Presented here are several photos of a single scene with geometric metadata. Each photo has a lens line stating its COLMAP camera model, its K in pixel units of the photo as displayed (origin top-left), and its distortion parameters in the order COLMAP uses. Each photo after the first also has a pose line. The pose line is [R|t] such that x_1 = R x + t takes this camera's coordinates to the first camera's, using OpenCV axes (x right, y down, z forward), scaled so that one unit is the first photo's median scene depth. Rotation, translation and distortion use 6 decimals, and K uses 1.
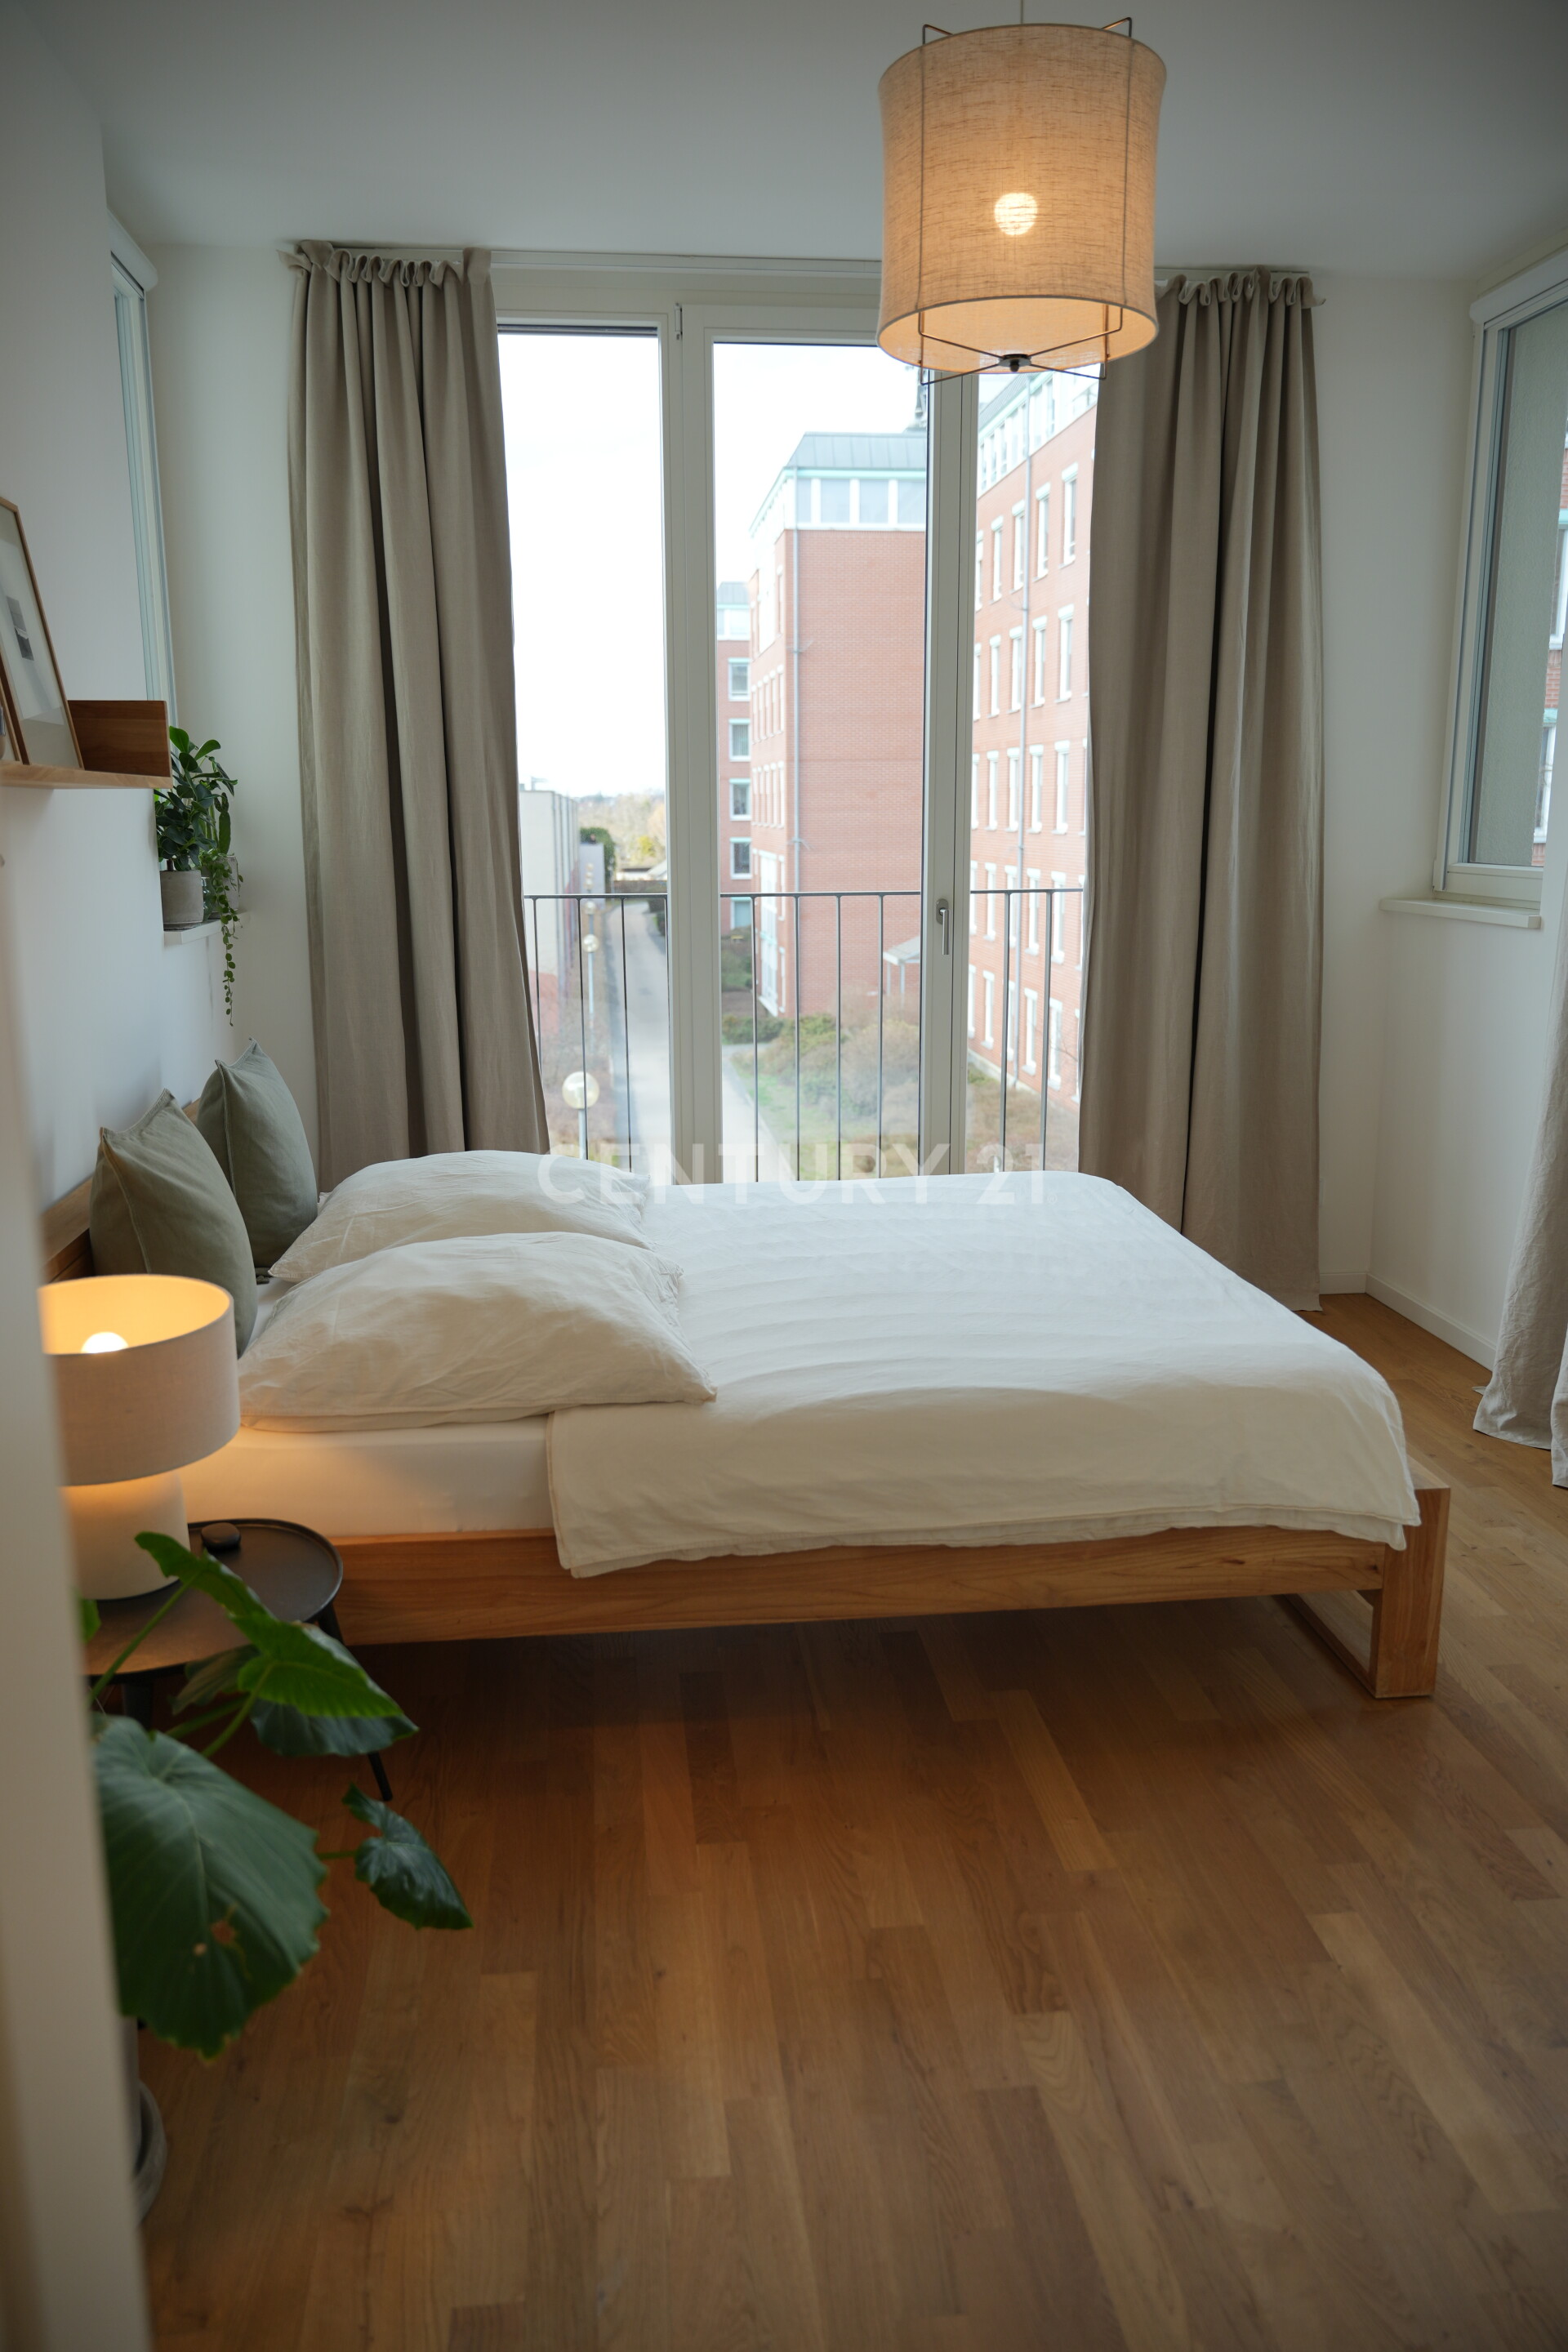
lens RADIAL K [[1751.4, 0, 784.0], [0, 1751.4, 1176.0], [0, 0, 1]] dist [-0.011868, -0.007547]
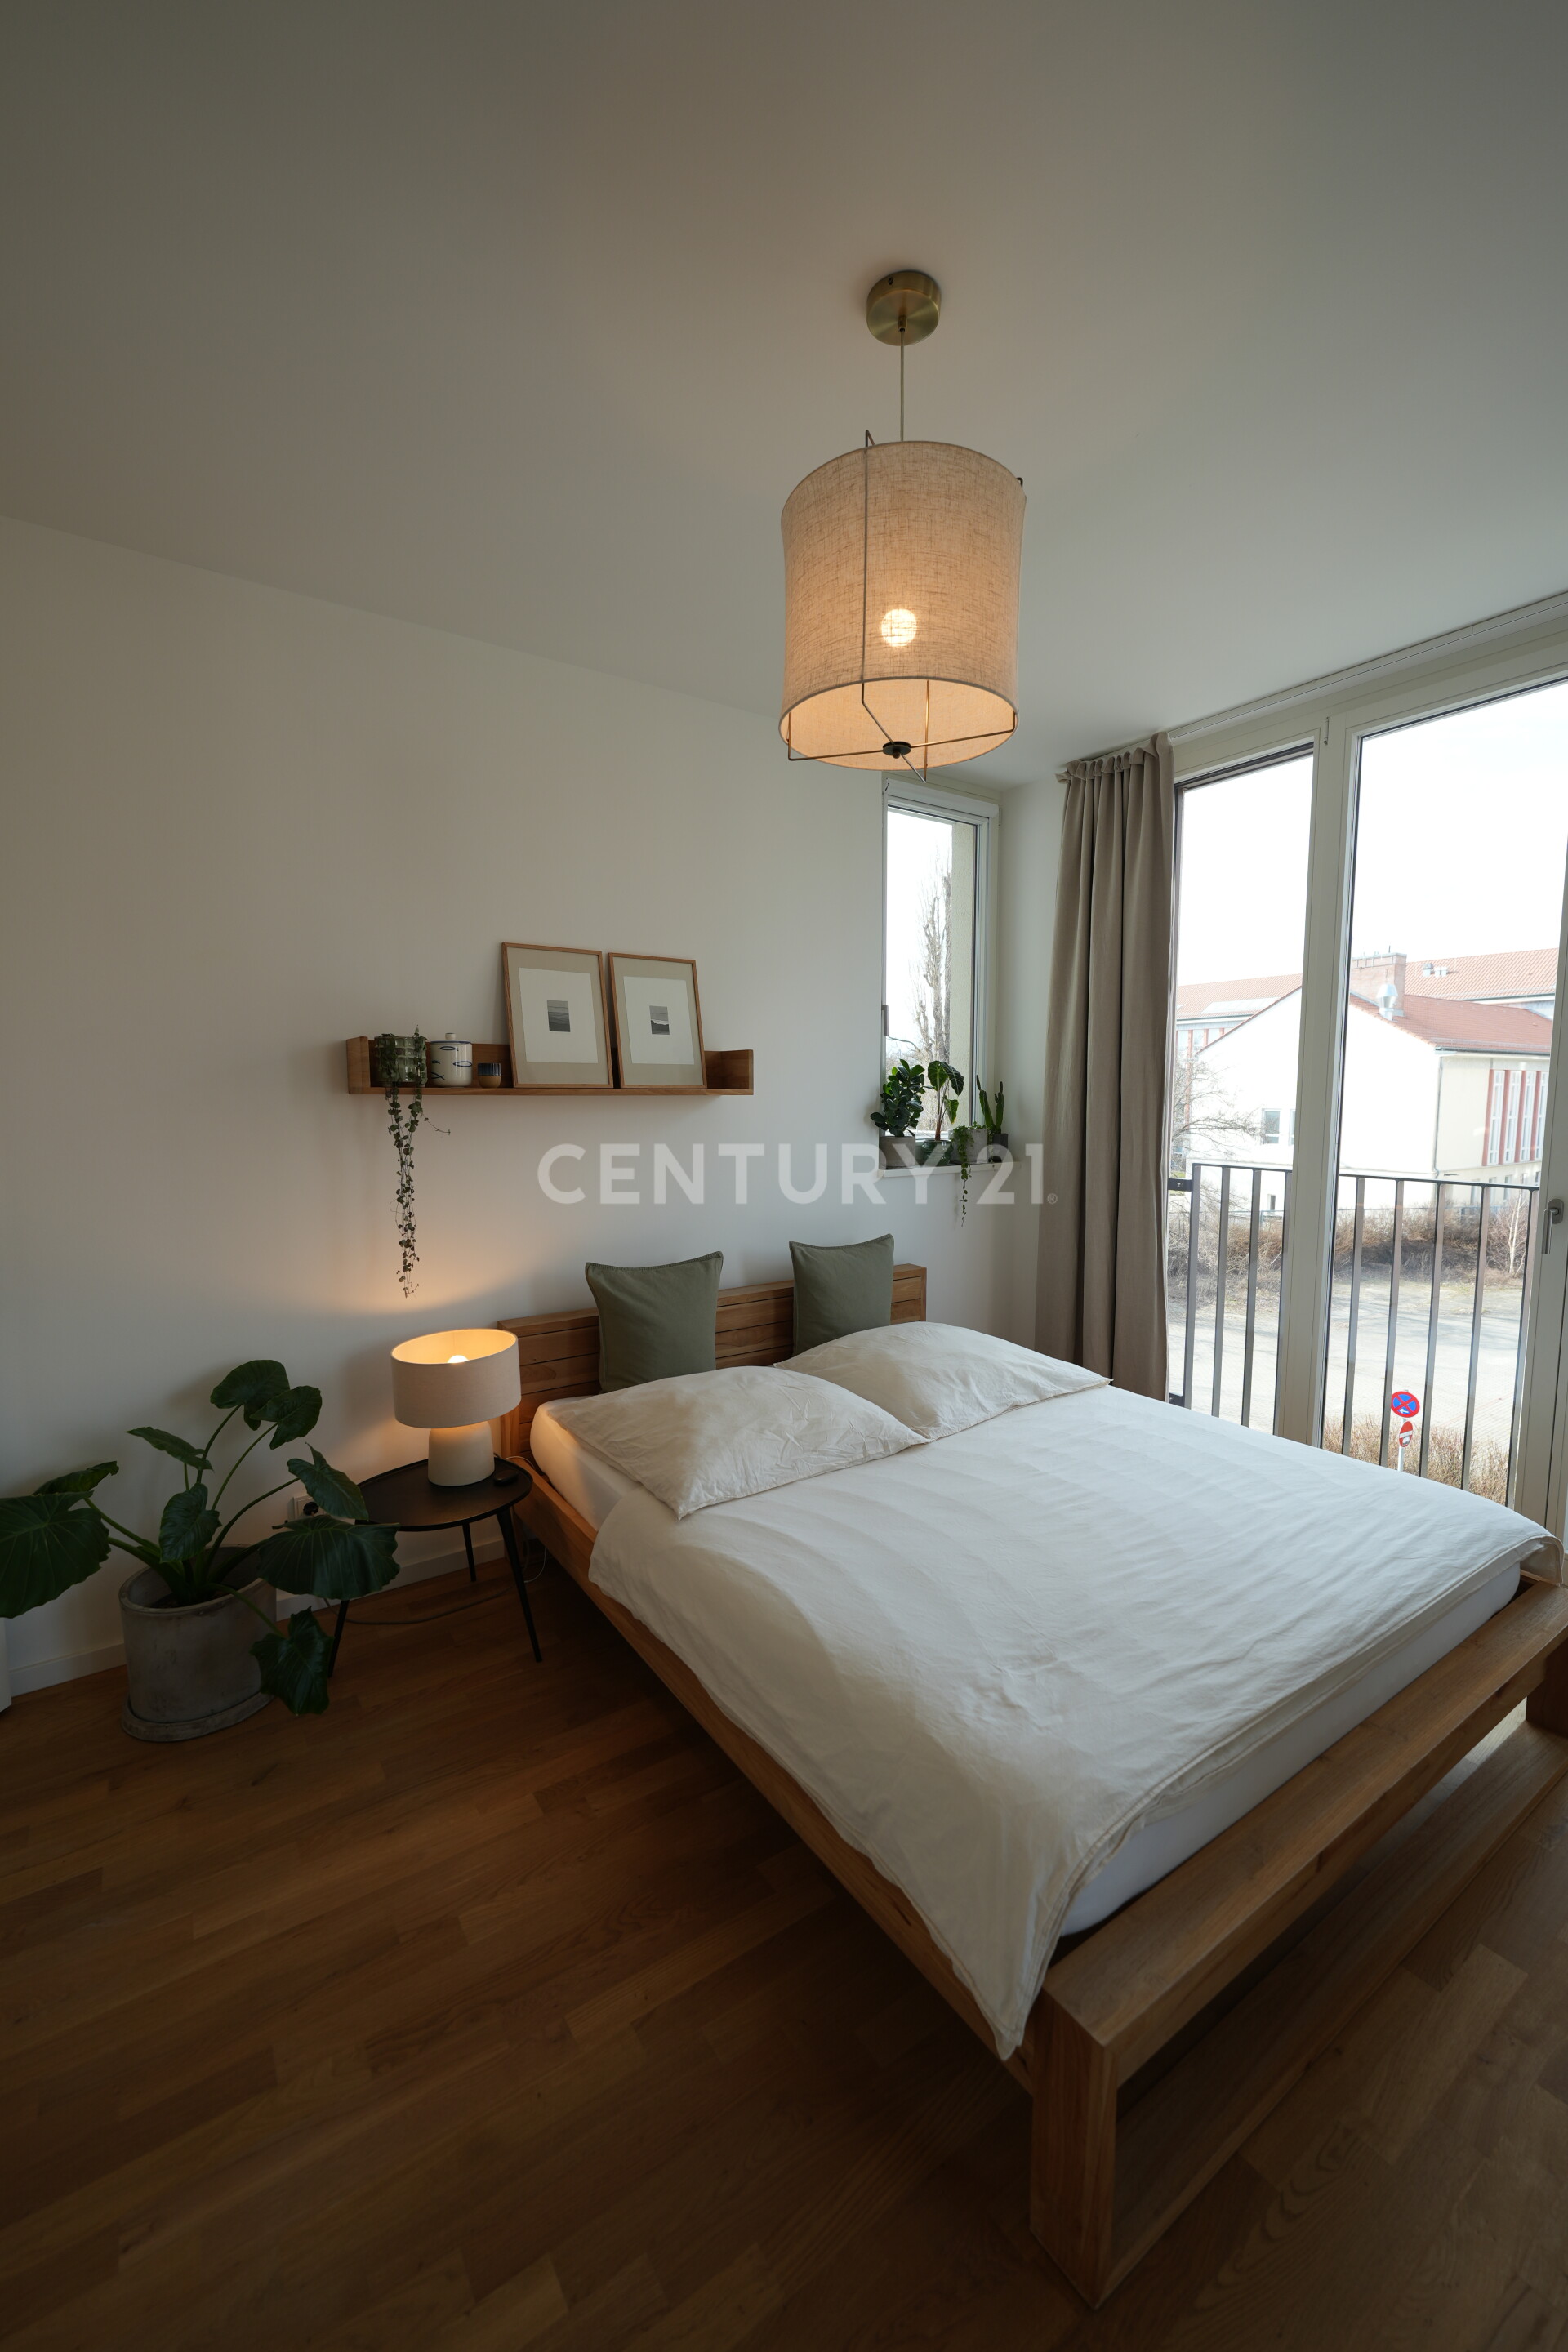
lens RADIAL K [[939.7, 0, 789.1], [0, 939.7, 1180.4], [0, 0, 1]] dist [-0.006404, 0.000255]
pose [[0.471526, 0.090406, -0.877206, 0.626451], [-0.185552, 0.982633, 0.001532, -0.156739], [0.862110, 0.162044, 0.480113, 0.629313]]
